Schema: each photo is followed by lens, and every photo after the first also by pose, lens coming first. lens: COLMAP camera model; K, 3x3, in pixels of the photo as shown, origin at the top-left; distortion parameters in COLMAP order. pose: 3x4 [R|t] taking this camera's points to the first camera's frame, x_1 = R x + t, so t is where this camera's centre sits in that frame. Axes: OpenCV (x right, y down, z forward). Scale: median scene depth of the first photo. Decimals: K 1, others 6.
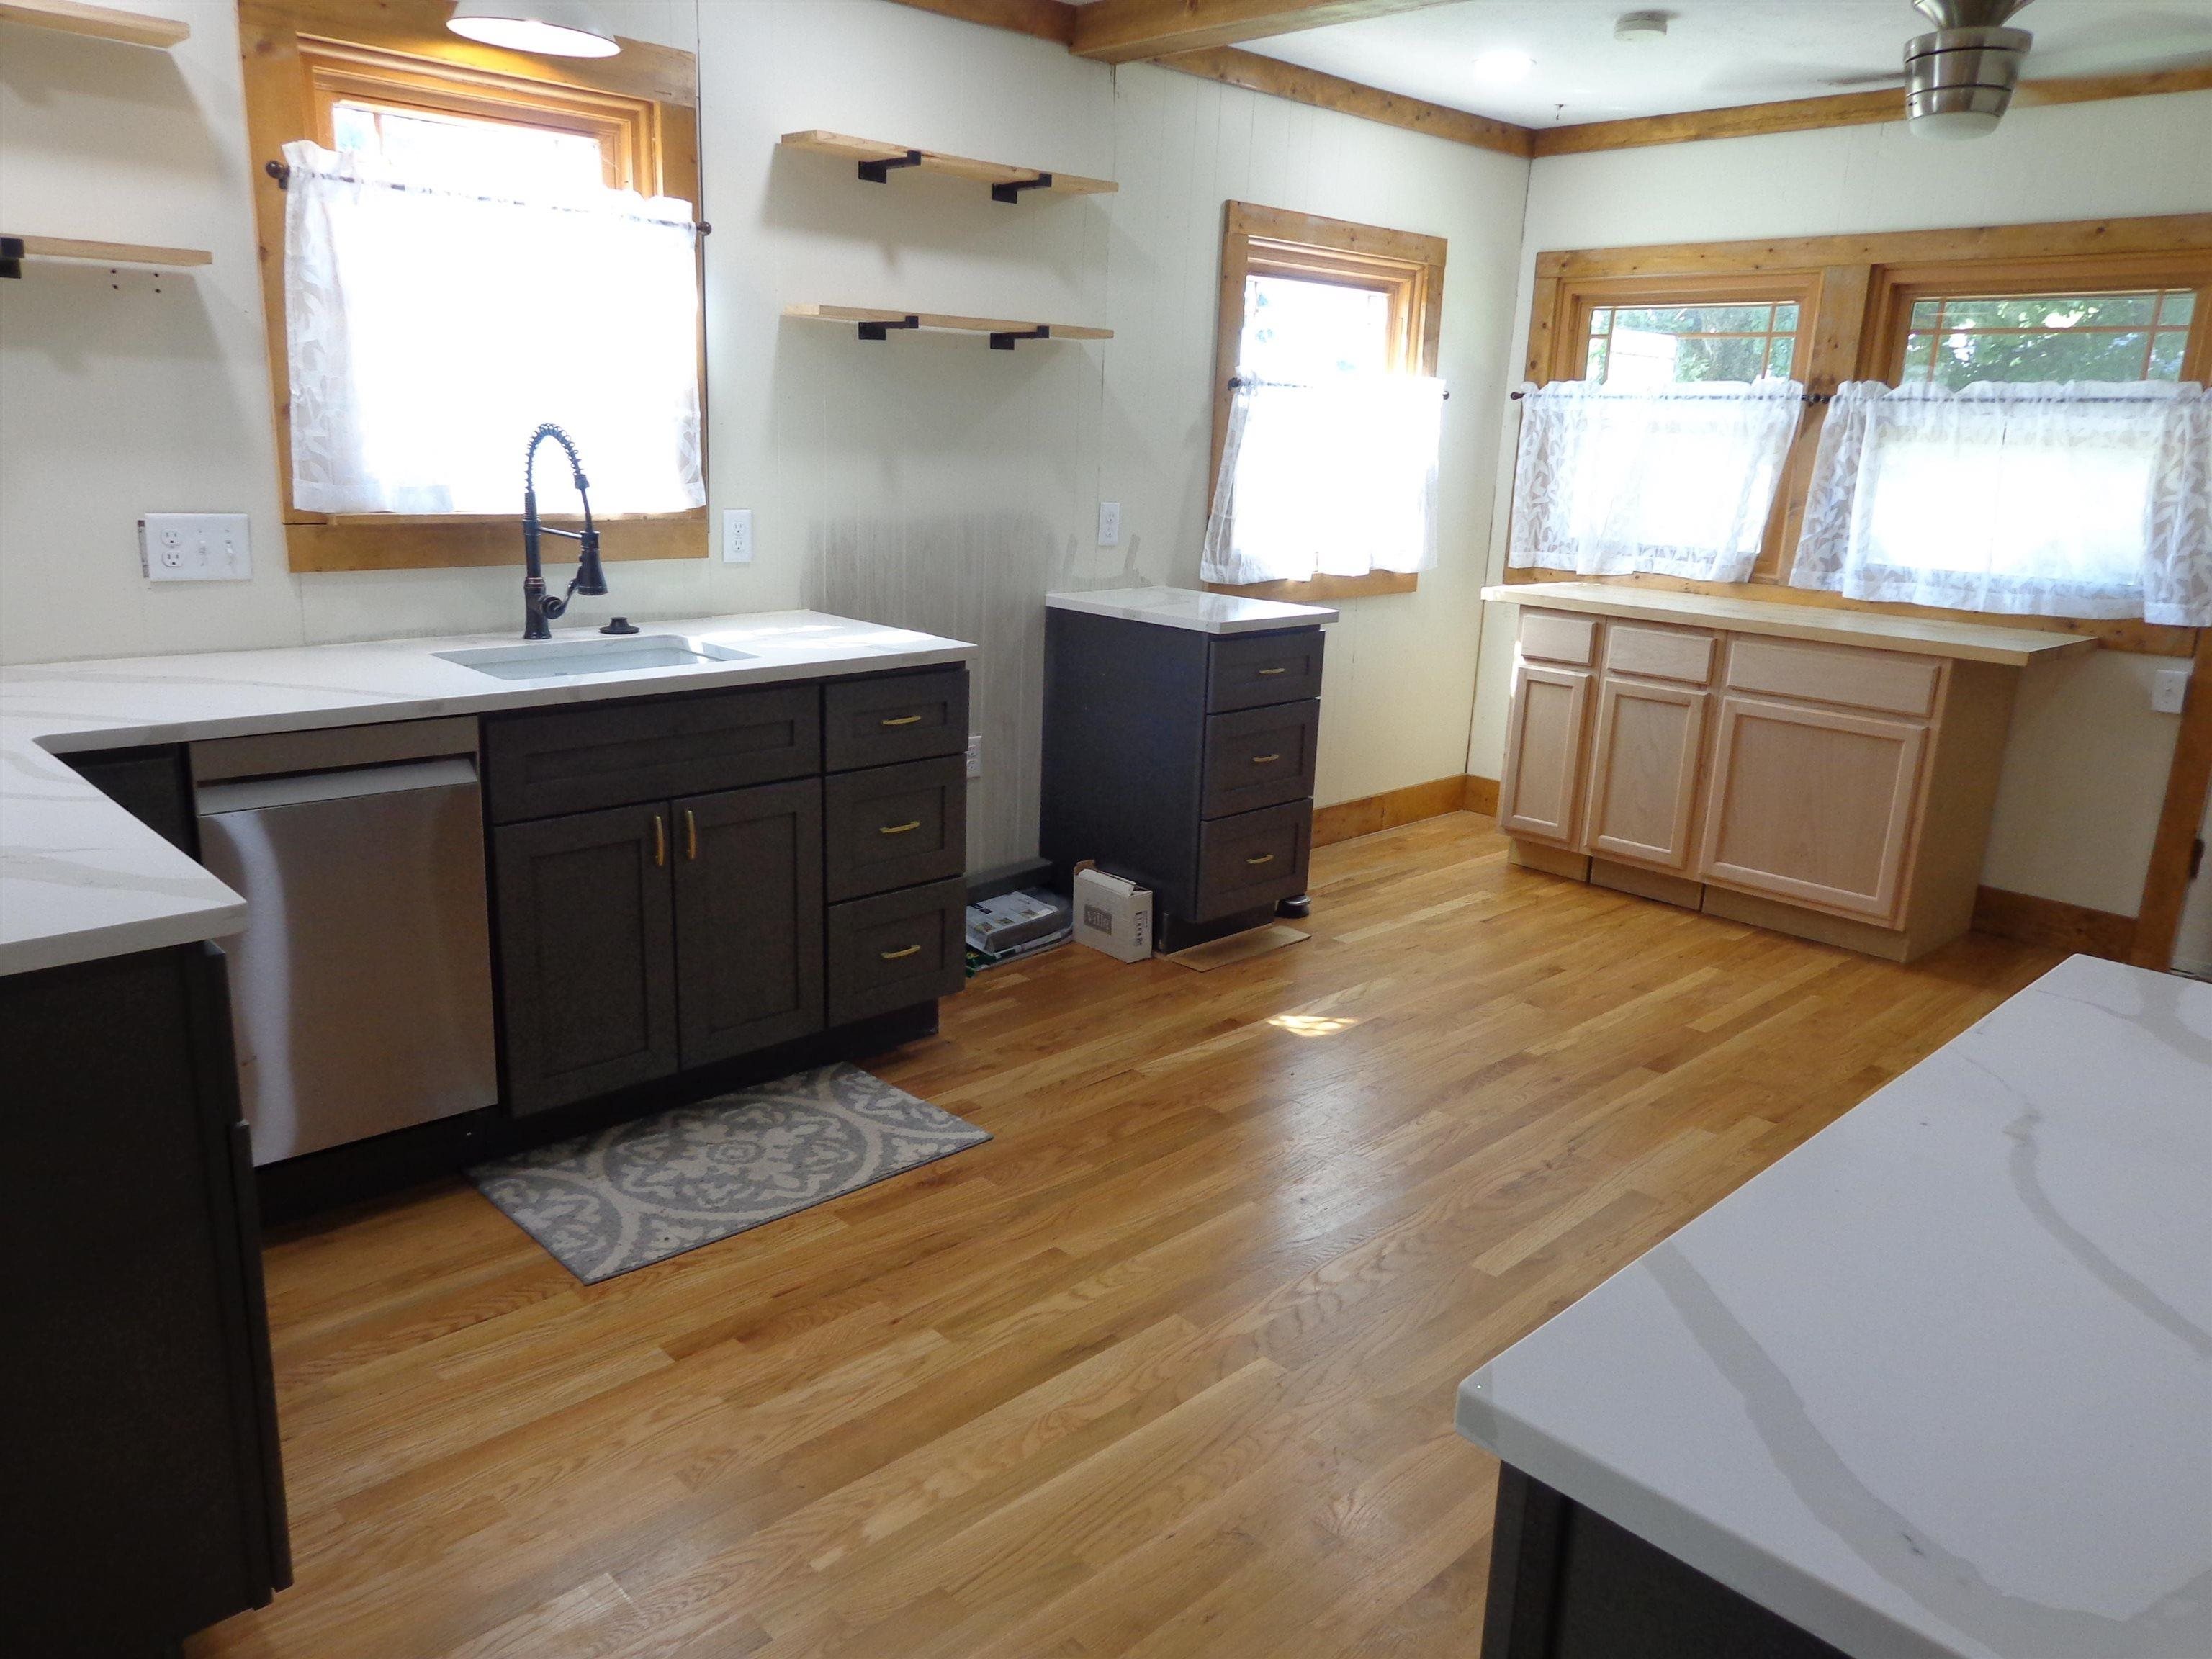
lens RADIAL K [[1568.4, 0, 1106.0], [0, 1568.4, 829.5], [0, 0, 1]] dist [0.003637, 0.004204]
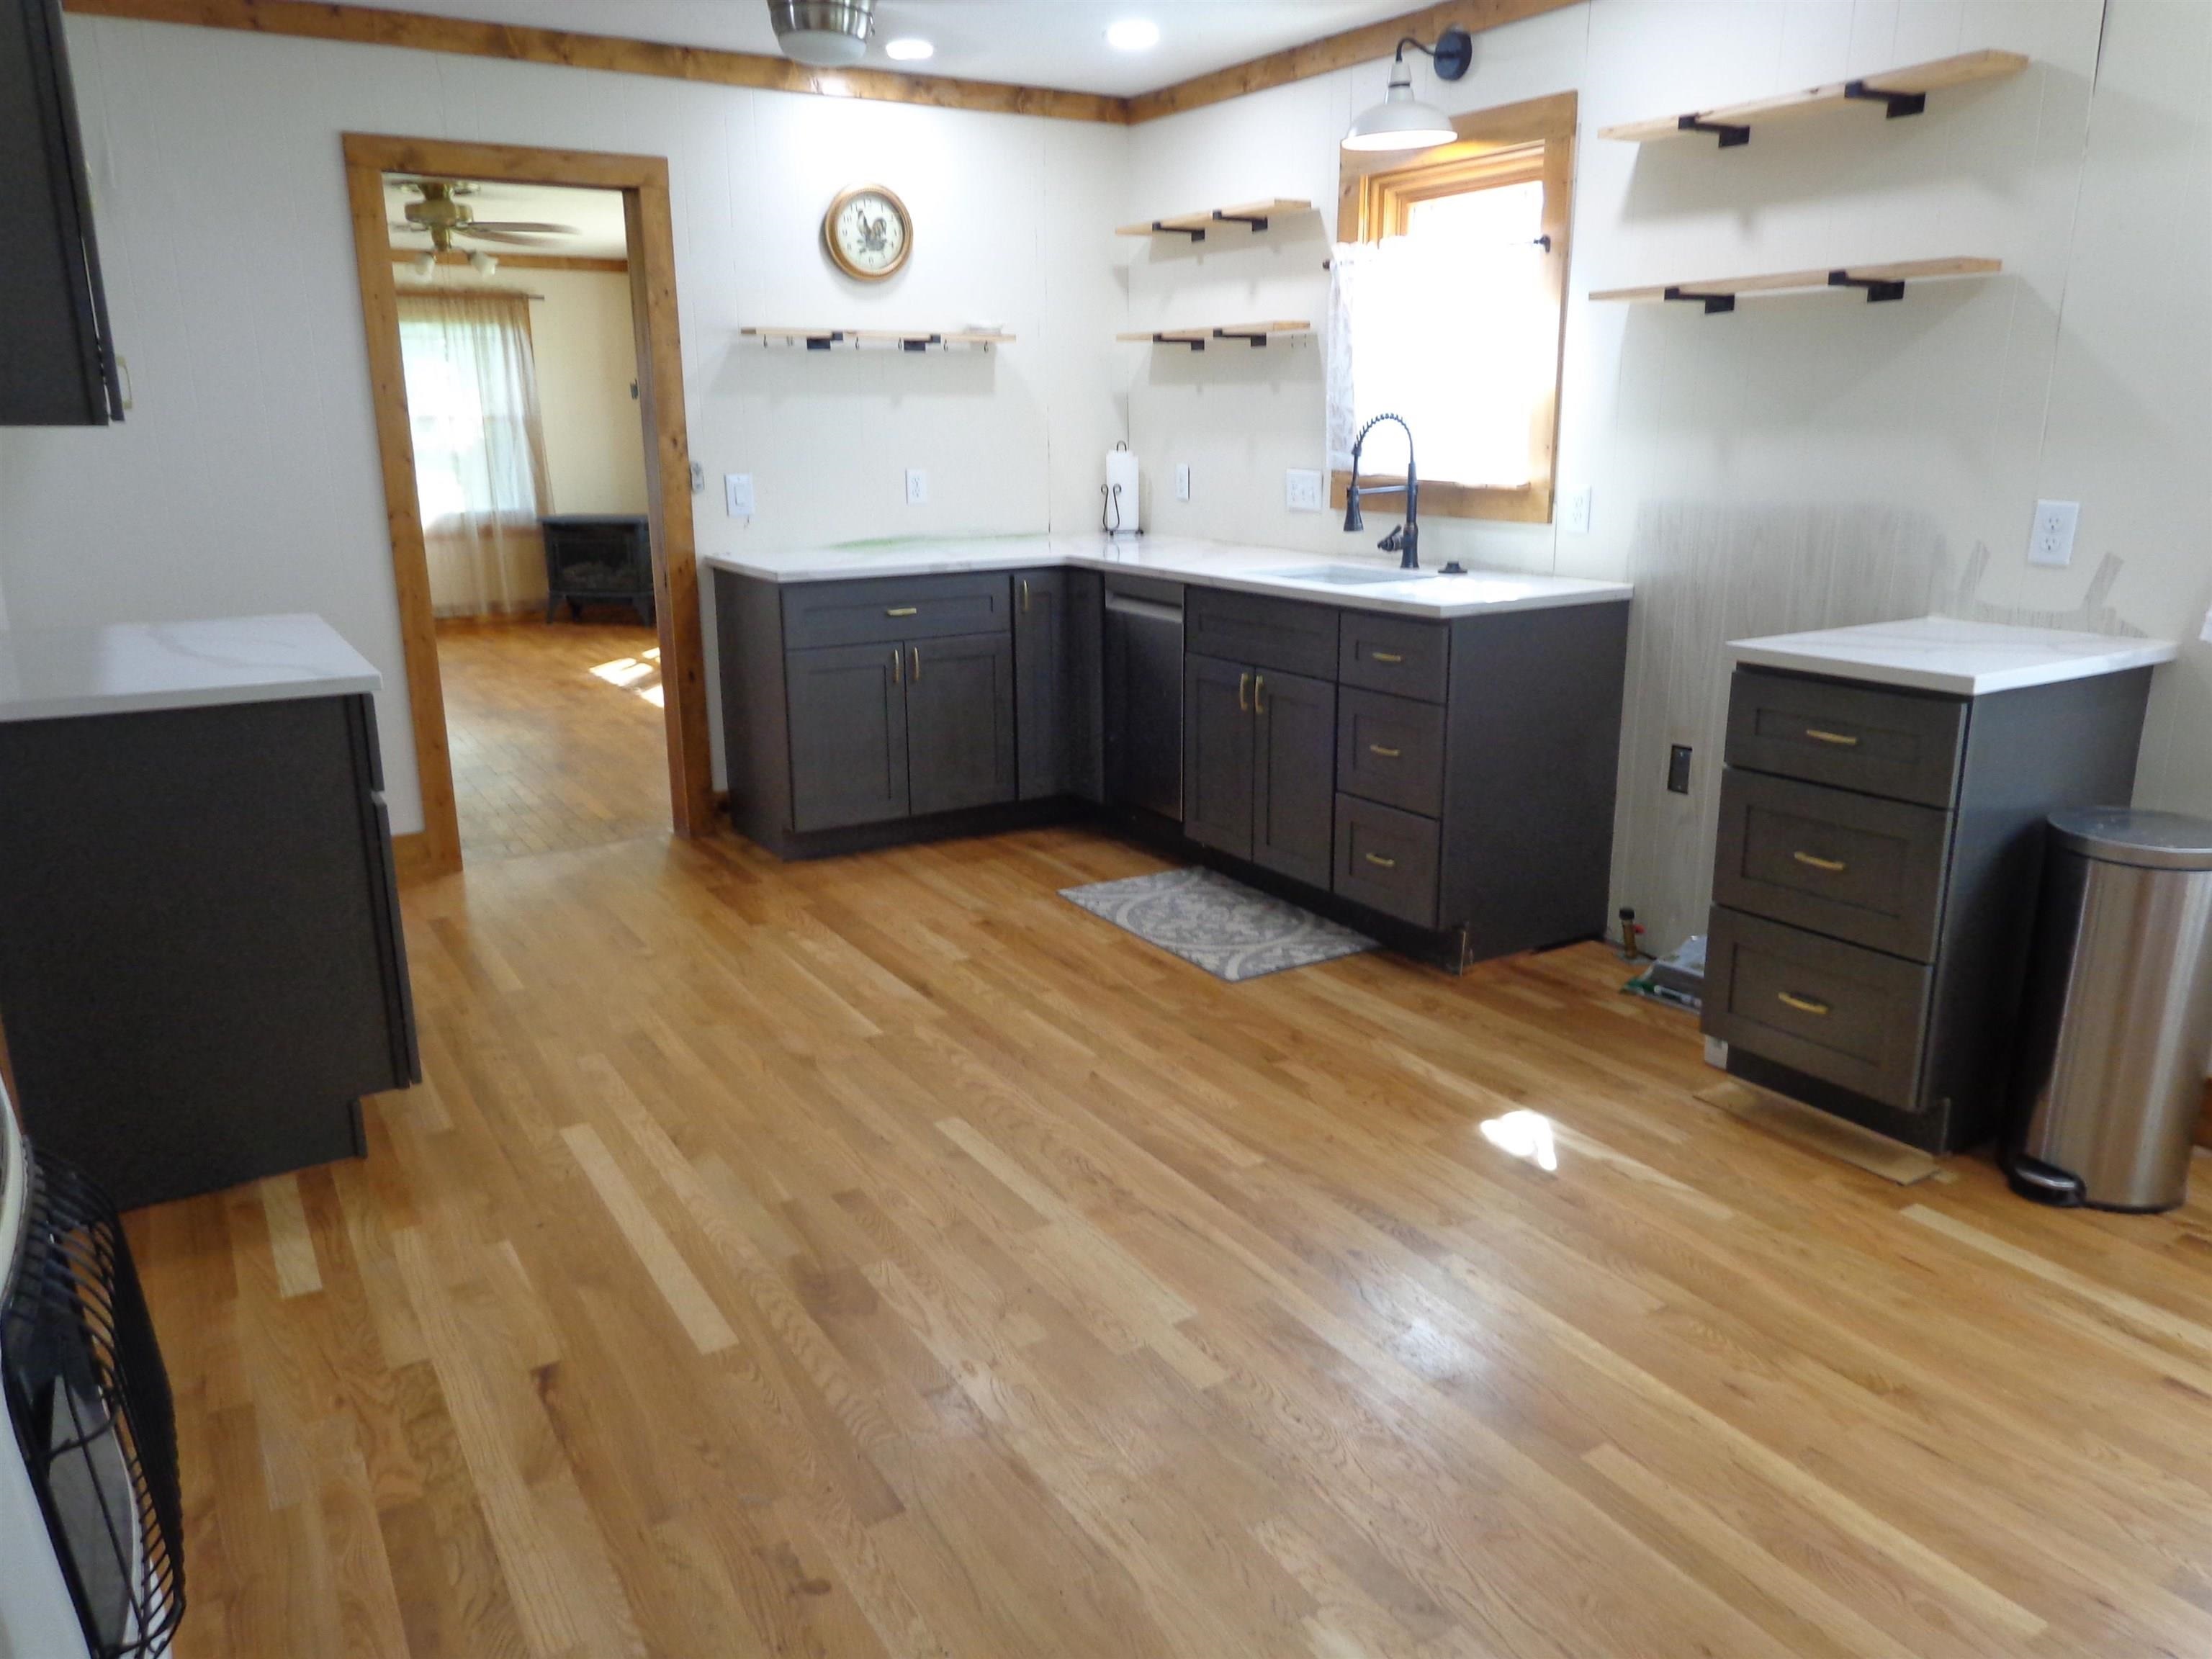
lens RADIAL K [[1568.4, 0, 1106.0], [0, 1568.4, 829.5], [0, 0, 1]] dist [0.003637, 0.004204]
pose [[-0.216873, 0.216527, -0.951883, 1.056864], [-0.247720, 0.930967, 0.268209, -0.212740], [0.944246, 0.293967, -0.148264, 1.021352]]
